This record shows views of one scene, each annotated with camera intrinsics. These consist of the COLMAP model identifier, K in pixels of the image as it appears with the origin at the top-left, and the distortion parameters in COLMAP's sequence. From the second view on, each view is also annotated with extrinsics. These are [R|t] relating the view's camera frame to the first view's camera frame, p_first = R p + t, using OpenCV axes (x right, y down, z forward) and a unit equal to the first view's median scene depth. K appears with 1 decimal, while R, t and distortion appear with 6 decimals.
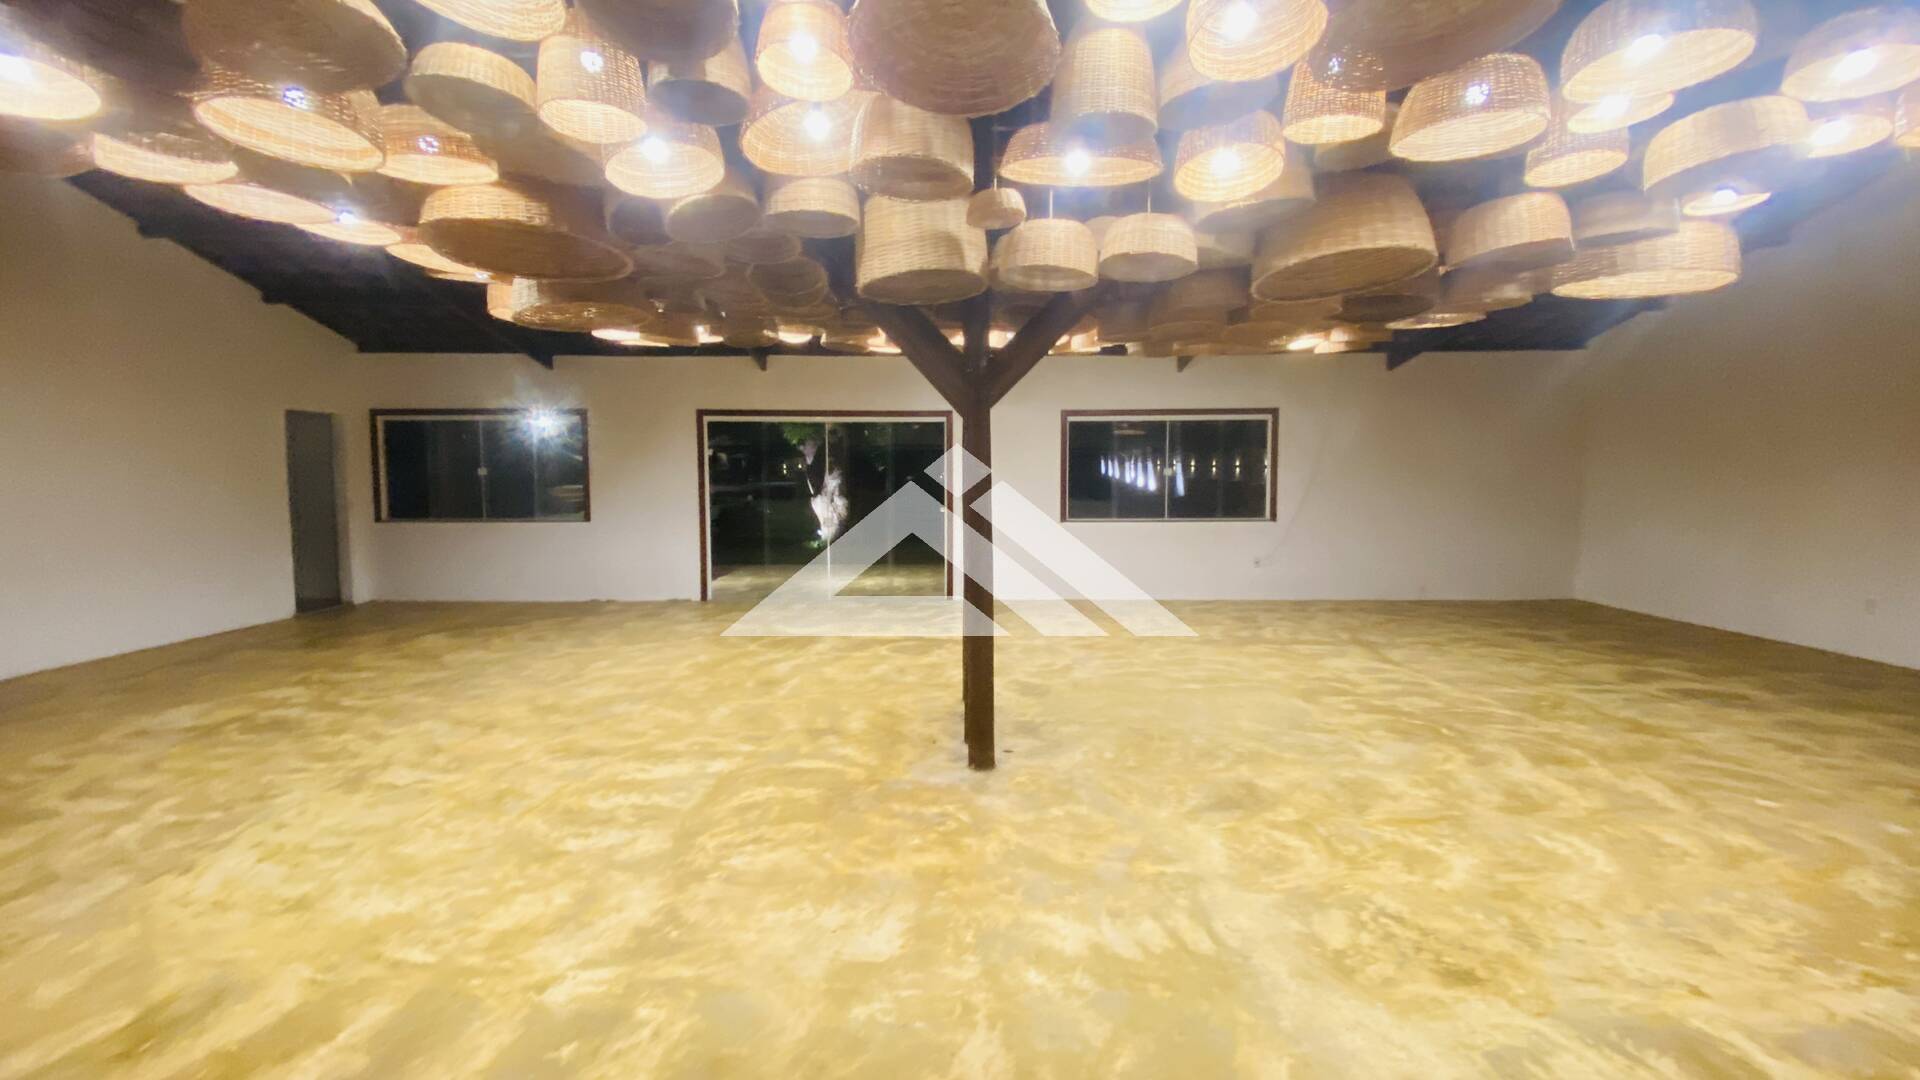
lens RADIAL K [[770.2, 0, 957.0], [0, 770.2, 514.7], [0, 0, 1]] dist [0.021409, -0.015425]
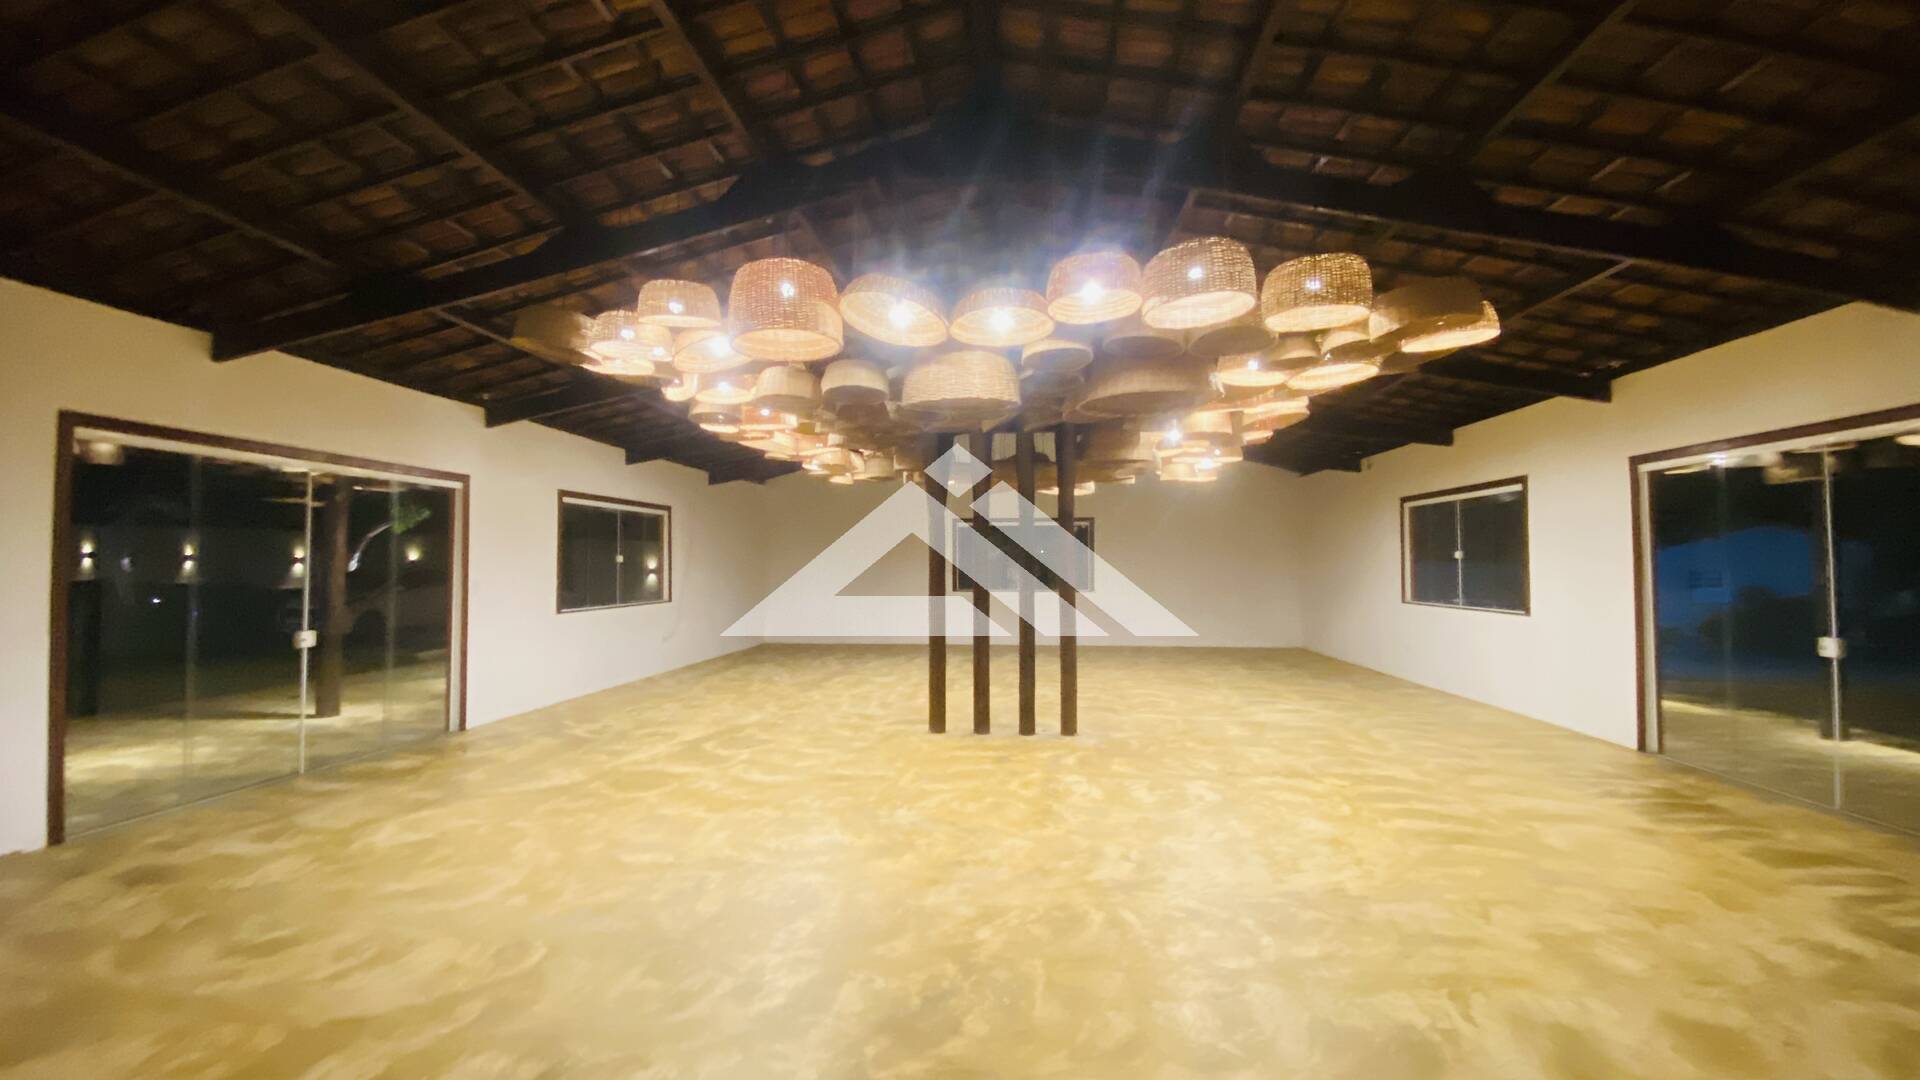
lens RADIAL K [[770.2, 0, 957.0], [0, 770.2, 514.7], [0, 0, 1]] dist [0.021409, -0.015425]
pose [[0.100672, 0.068569, 0.992554, -1.578538], [0.055521, 0.995681, -0.074416, -0.028606], [-0.993369, 0.062599, 0.096430, 0.999599]]
